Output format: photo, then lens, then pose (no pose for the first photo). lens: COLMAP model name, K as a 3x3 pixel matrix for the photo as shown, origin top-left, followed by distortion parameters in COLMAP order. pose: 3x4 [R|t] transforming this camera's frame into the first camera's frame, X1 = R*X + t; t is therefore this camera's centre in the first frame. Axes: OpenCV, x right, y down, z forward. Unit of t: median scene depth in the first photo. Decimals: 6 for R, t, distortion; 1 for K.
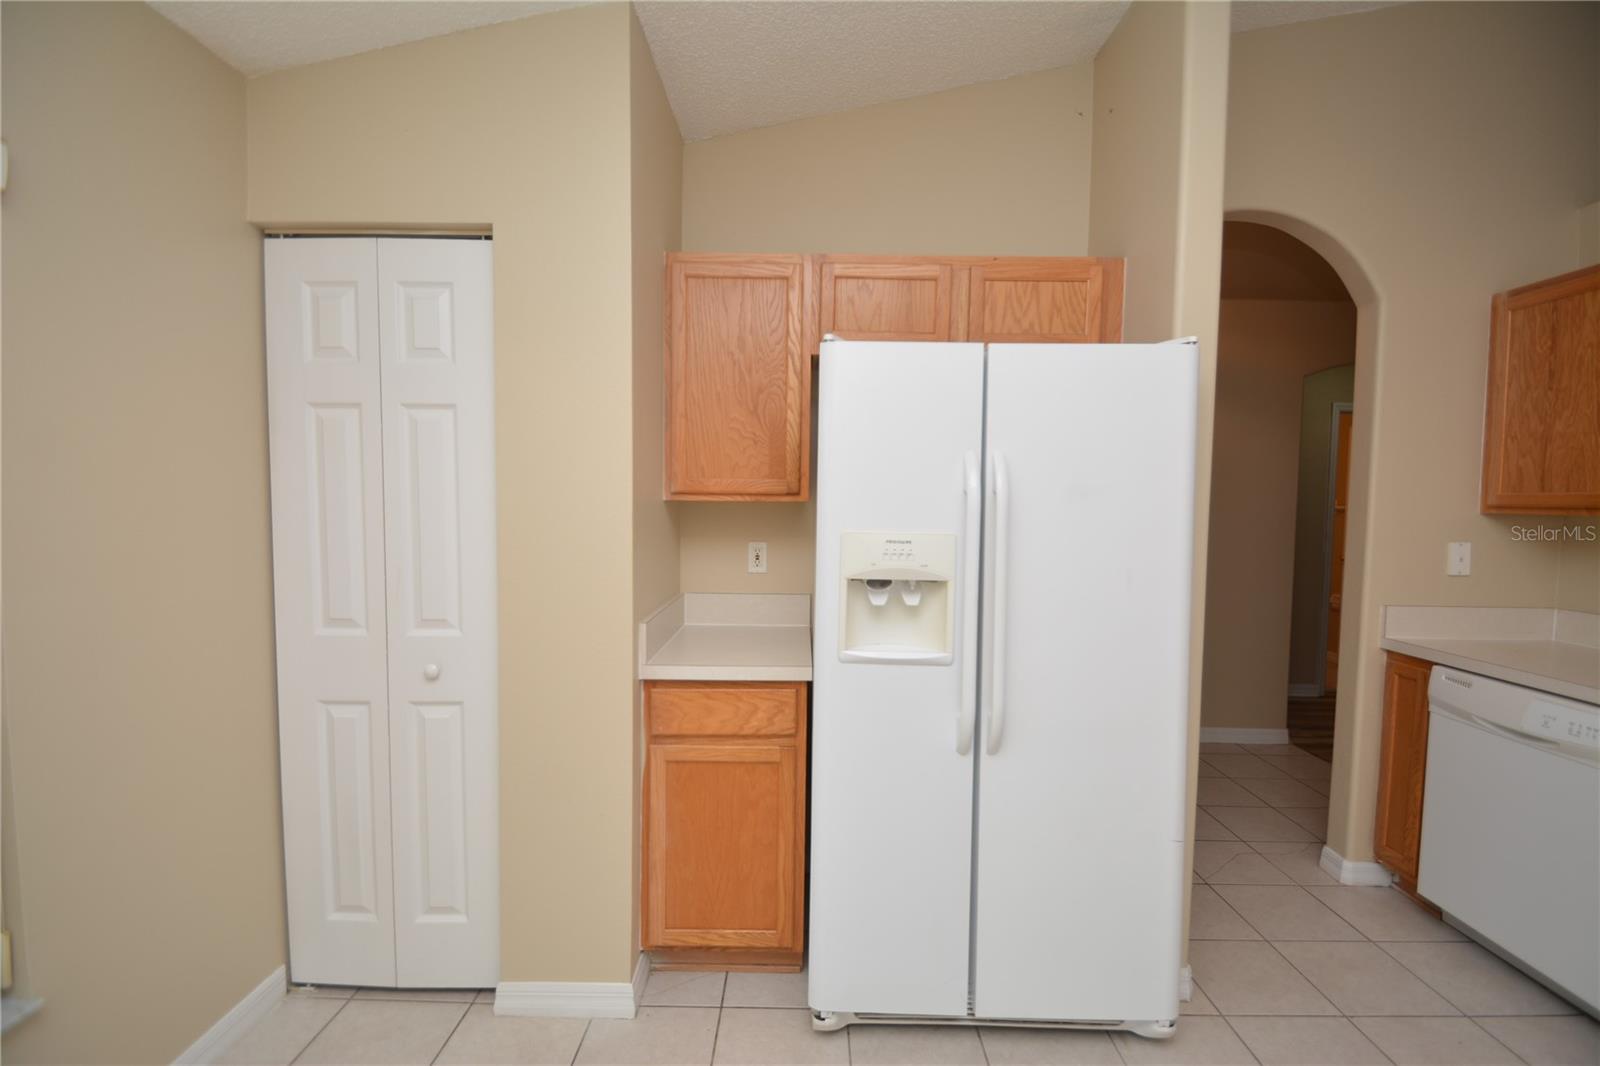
lens RADIAL K [[704.7, 0, 802.2], [0, 704.7, 535.4], [0, 0, 1]] dist [0.013838, -0.015536]
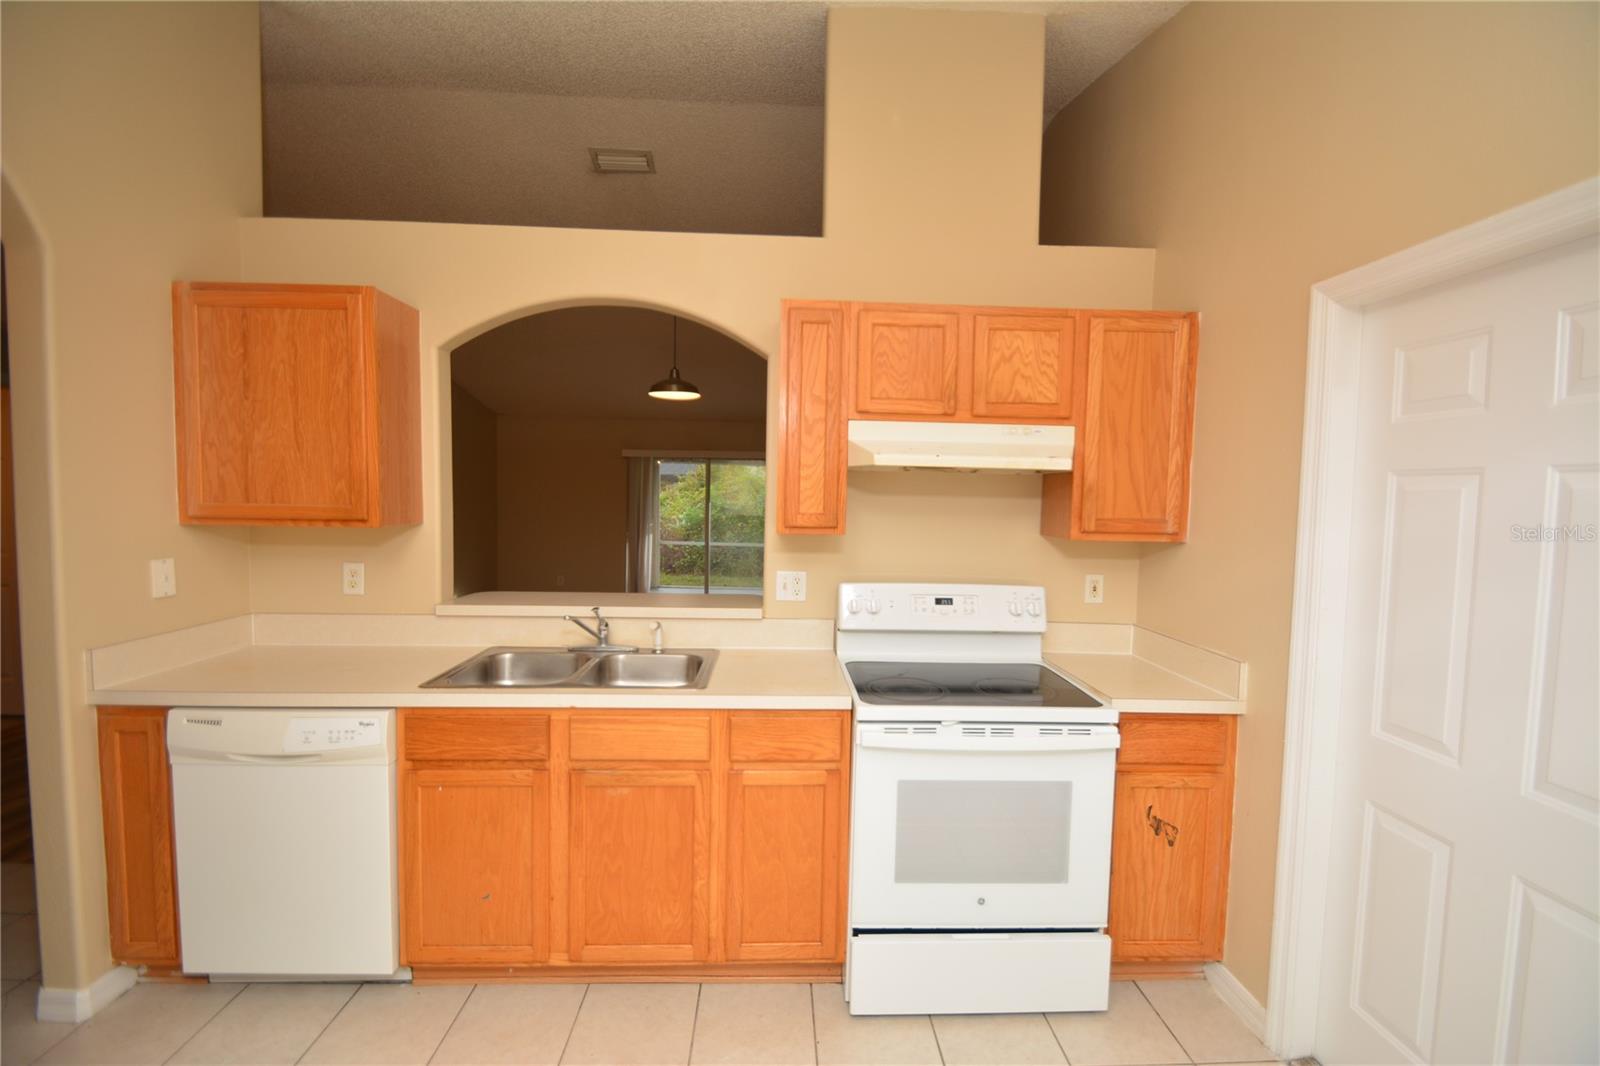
lens RADIAL K [[704.7, 0, 806.7], [0, 704.7, 537.5], [0, 0, 1]] dist [0.013838, -0.015536]
pose [[-0.048286, -0.076640, 0.995889, 0.029987], [0.032437, 0.996406, 0.078252, -0.068614], [-0.998307, 0.036082, -0.045626, 0.278568]]
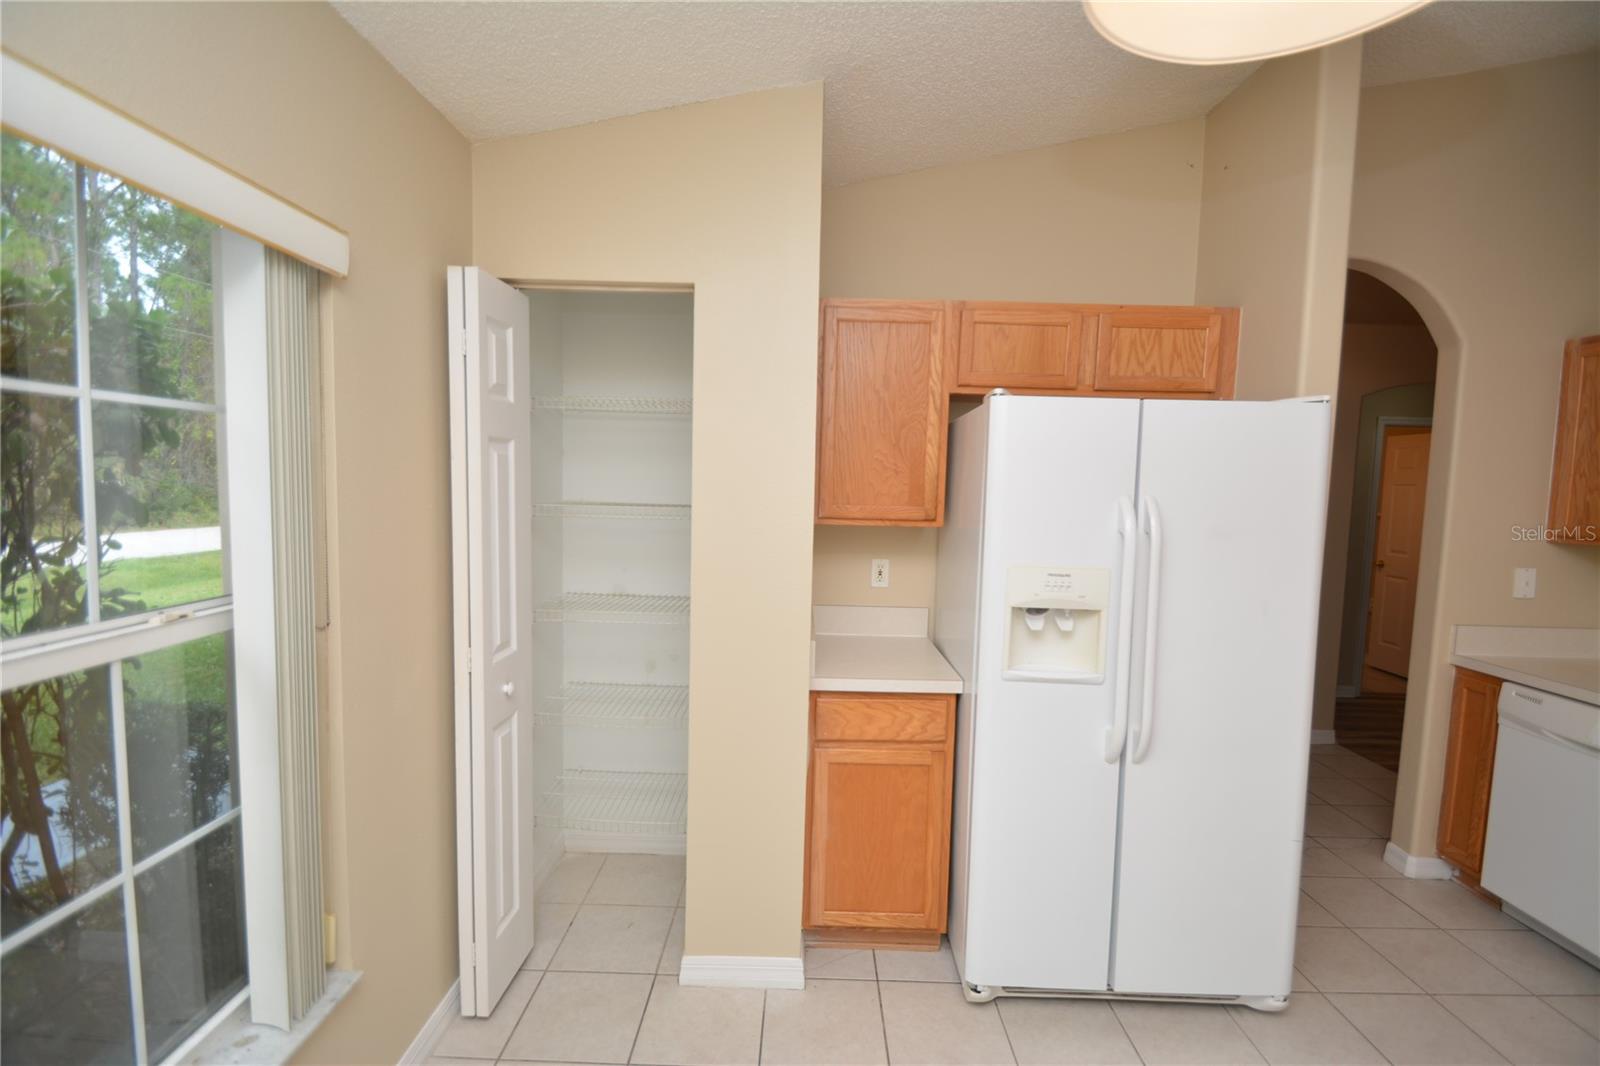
lens RADIAL K [[704.7, 0, 800.7], [0, 704.7, 536.0], [0, 0, 1]] dist [0.013838, -0.015536]
pose [[0.999911, 0.013304, -0.001075, -0.214940], [-0.013274, 0.999616, 0.024340, -0.058924], [0.001399, -0.024324, 0.999703, -0.097388]]
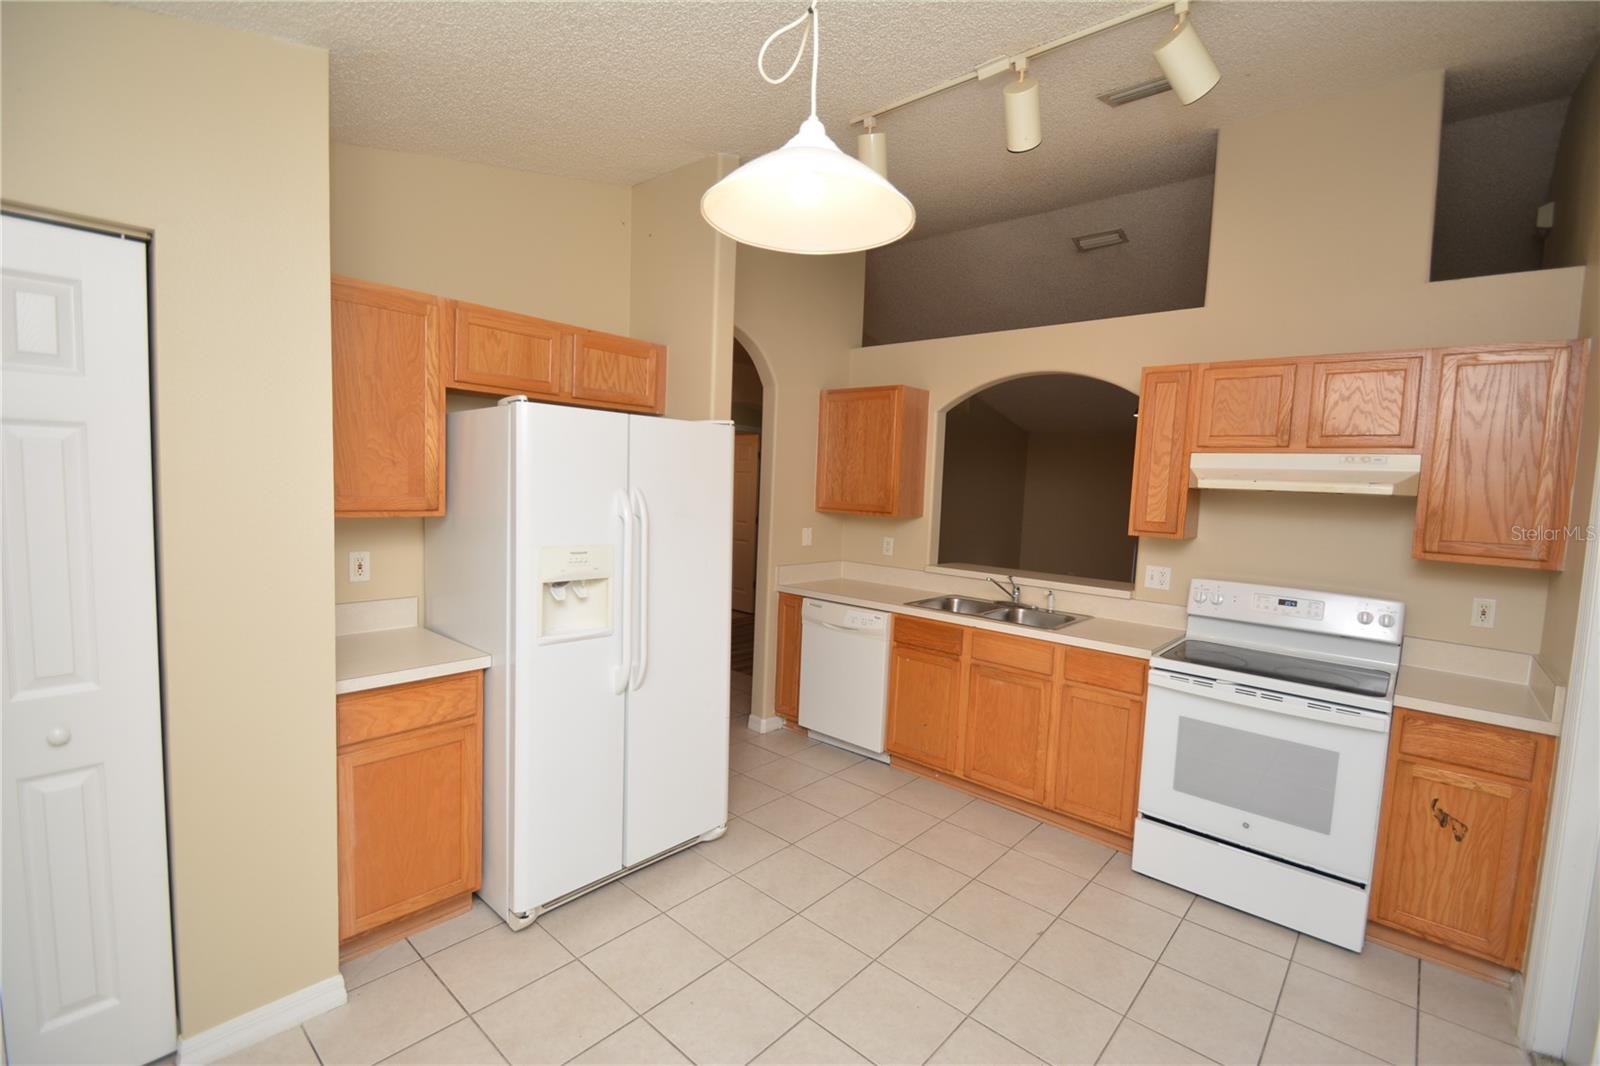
lens RADIAL K [[704.7, 0, 807.1], [0, 704.7, 536.3], [0, 0, 1]] dist [0.013838, -0.015536]
pose [[0.653418, -0.044979, 0.755659, -0.480691], [0.006744, 0.998539, 0.053604, -0.074052], [-0.756967, -0.029930, 0.652767, -0.190473]]
